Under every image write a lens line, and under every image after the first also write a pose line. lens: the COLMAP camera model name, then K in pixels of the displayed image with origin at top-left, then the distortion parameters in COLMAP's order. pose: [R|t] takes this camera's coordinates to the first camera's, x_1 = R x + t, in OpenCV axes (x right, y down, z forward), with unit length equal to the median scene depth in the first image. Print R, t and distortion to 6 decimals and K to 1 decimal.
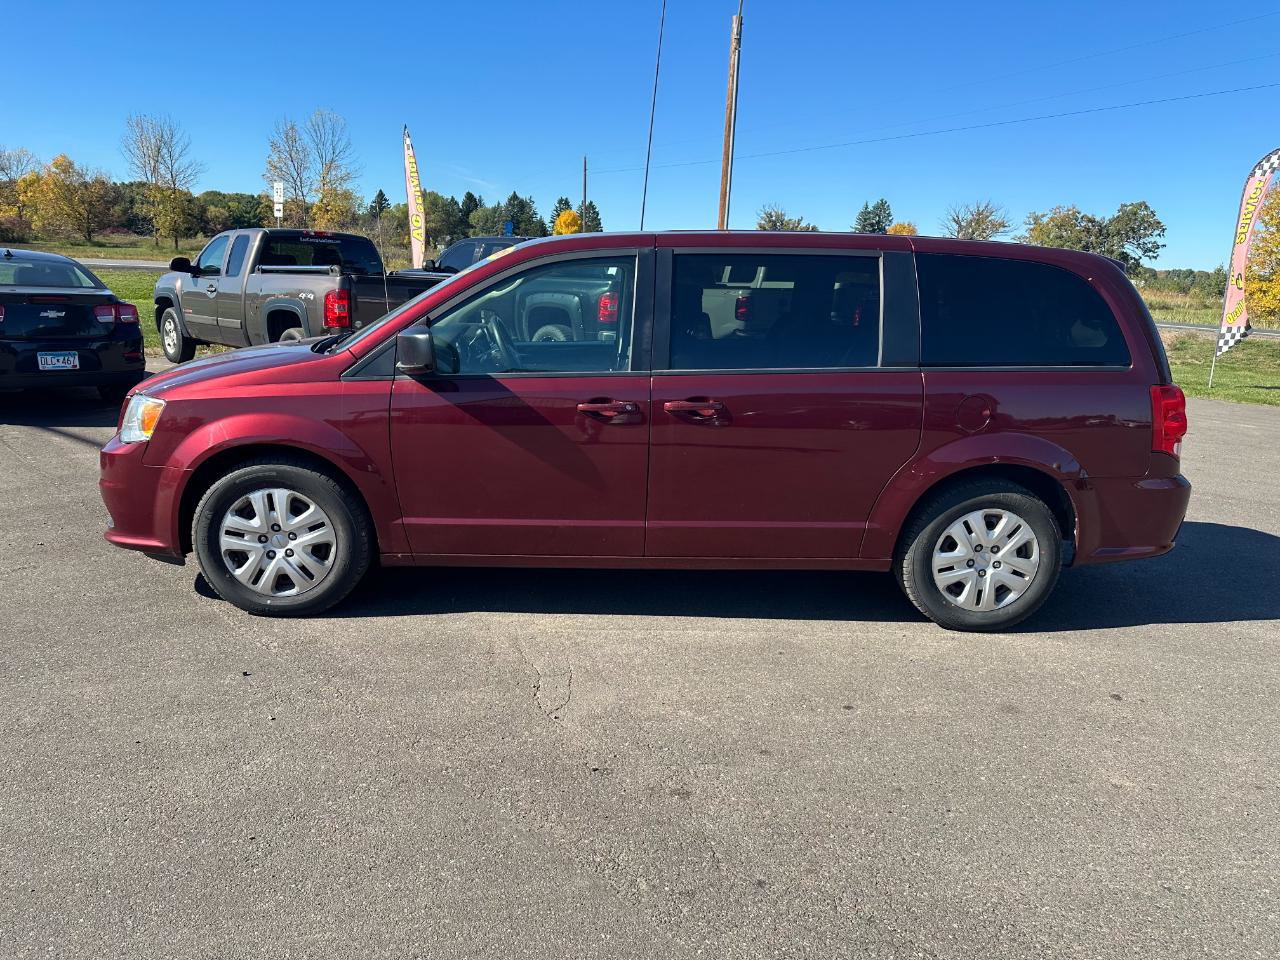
lens RADIAL K [[897.8, 0, 635.2], [0, 897.8, 479.0], [0, 0, 1]] dist [0.033124, -0.039048]
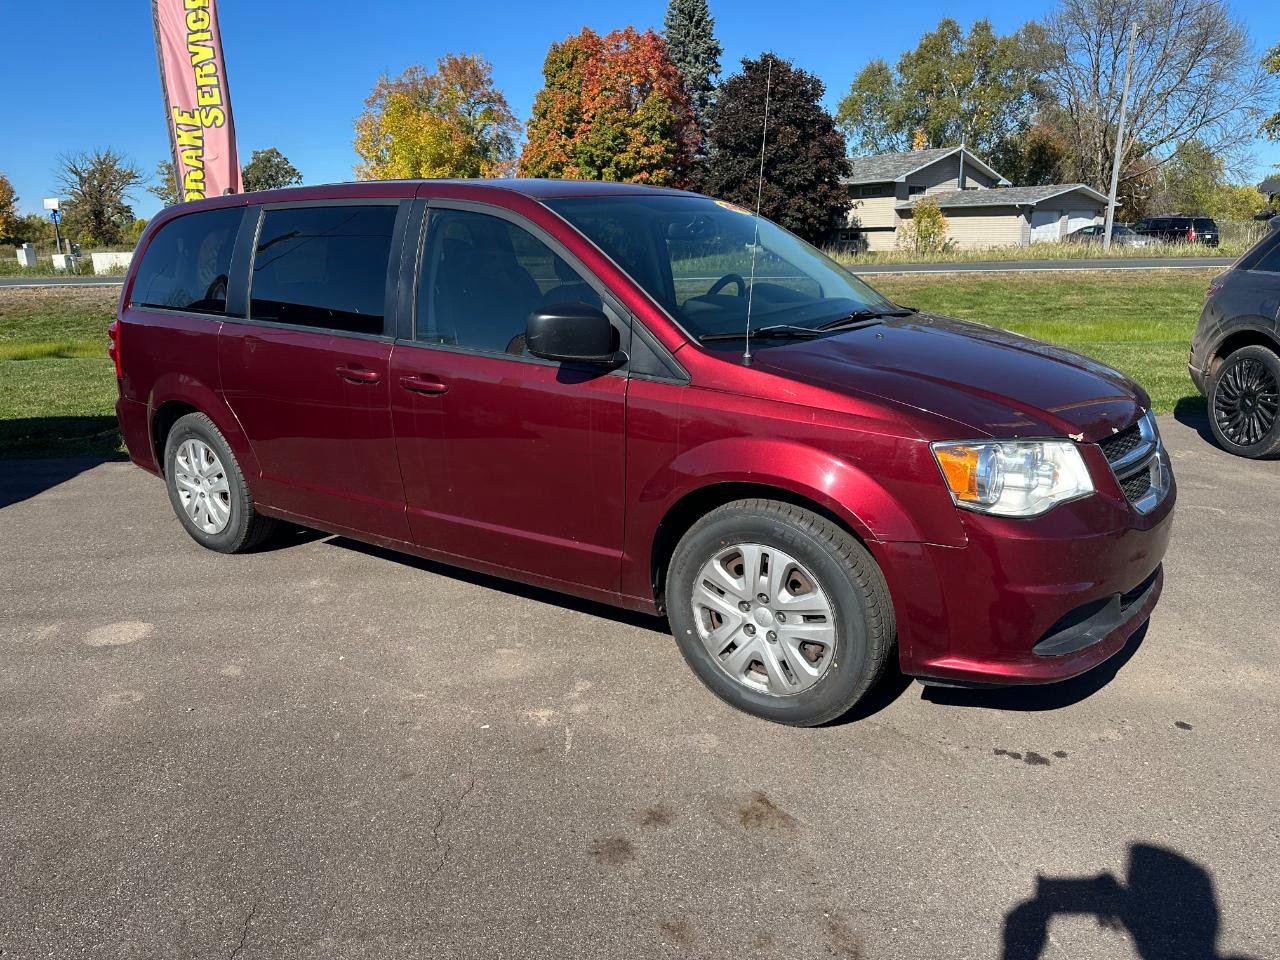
lens RADIAL K [[897.8, 0, 635.6], [0, 897.8, 481.5], [0, 0, 1]] dist [0.033124, -0.039048]
pose [[0.667687, -0.255973, 0.699051, 1.598167], [0.221118, 0.964839, 0.142099, -0.316925], [-0.710845, 0.059695, 0.700811, 1.795269]]
